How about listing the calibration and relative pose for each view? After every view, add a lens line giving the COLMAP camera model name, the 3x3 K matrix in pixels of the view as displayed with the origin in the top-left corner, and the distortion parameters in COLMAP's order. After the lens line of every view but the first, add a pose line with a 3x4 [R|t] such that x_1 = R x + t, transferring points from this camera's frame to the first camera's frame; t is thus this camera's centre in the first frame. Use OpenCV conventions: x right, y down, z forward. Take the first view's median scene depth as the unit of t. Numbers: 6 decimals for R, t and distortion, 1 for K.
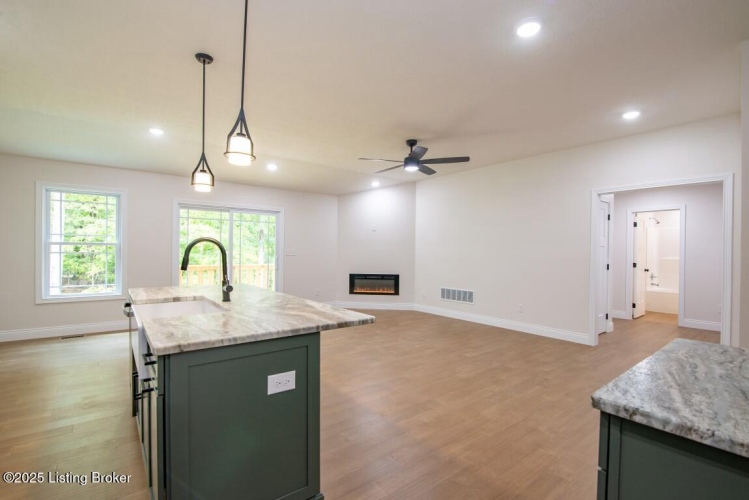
lens RADIAL K [[346.9, 0, 367.1], [0, 346.9, 253.4], [0, 0, 1]] dist [-0.013747, 0.001033]
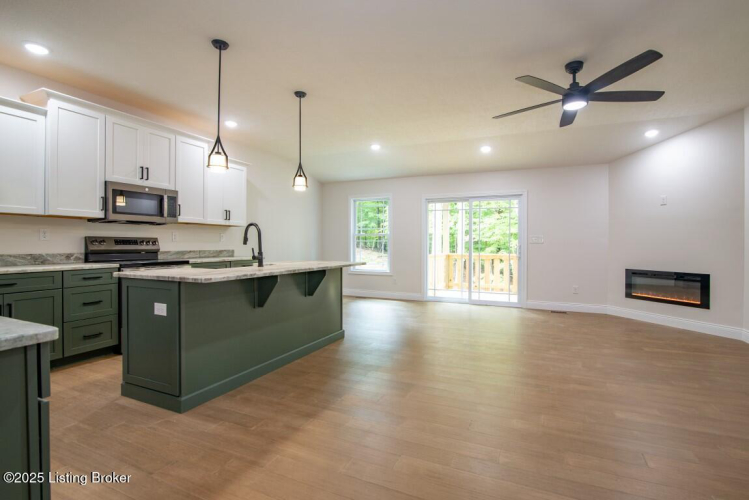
lens RADIAL K [[346.9, 0, 384.3], [0, 346.9, 243.4], [0, 0, 1]] dist [-0.013747, 0.001033]
pose [[0.487787, -0.008482, -0.872922, 0.398317], [-0.004294, 0.999917, -0.012116, 0.021304], [0.872952, 0.009658, 0.487710, 0.274960]]
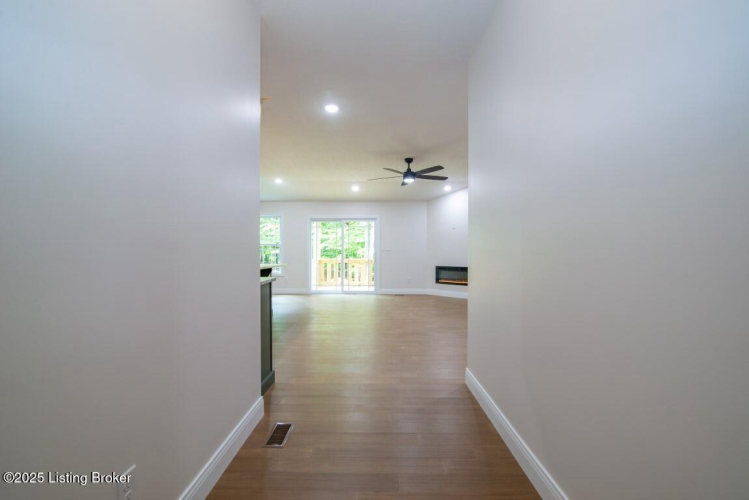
lens RADIAL K [[346.9, 0, 359.4], [0, 346.9, 250.7], [0, 0, 1]] dist [-0.013747, 0.001033]
pose [[0.770004, -0.011921, -0.637927, 0.615086], [0.004488, 0.999902, -0.013268, 0.025201], [0.638023, 0.007353, 0.769982, -0.087974]]
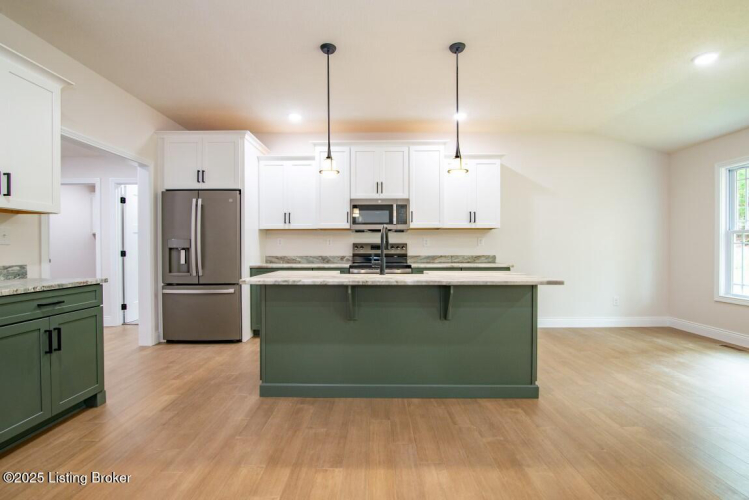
lens RADIAL K [[346.9, 0, 378.8], [0, 346.9, 249.2], [0, 0, 1]] dist [-0.013747, 0.001033]
pose [[-0.601719, -0.007667, -0.798671, 0.219825], [-0.010958, 0.999939, -0.001344, 0.018409], [0.798632, 0.007943, -0.601767, 0.637034]]
